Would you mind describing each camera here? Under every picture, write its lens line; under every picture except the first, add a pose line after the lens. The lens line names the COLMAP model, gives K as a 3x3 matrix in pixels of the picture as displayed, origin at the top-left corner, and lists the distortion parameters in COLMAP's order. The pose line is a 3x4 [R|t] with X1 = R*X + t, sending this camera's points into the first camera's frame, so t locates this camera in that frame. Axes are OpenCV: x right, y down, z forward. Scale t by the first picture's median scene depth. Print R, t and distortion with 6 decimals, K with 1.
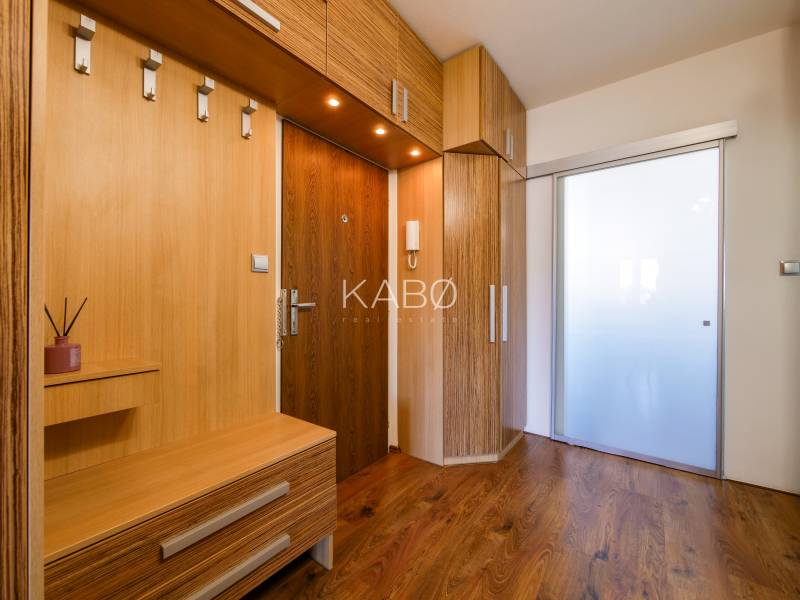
lens RADIAL K [[336.7, 0, 399.1], [0, 336.7, 298.6], [0, 0, 1]] dist [-0.002938, -0.001065]
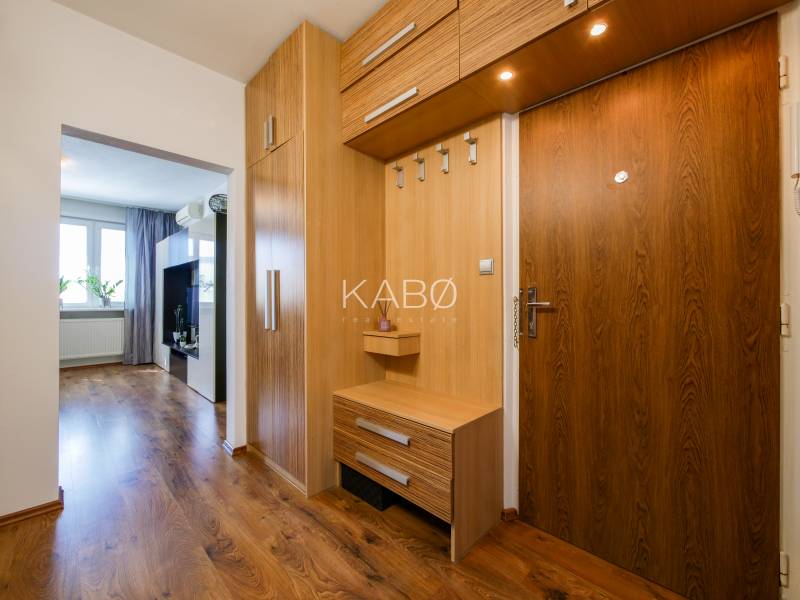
lens RADIAL K [[336.7, 0, 399.1], [0, 336.7, 298.6], [0, 0, 1]] dist [-0.002938, -0.001065]
pose [[-0.136826, -0.002336, -0.990592, 0.873393], [0.005383, 0.999981, -0.003101, 0.004309], [0.990581, -0.005756, -0.136810, 1.024461]]
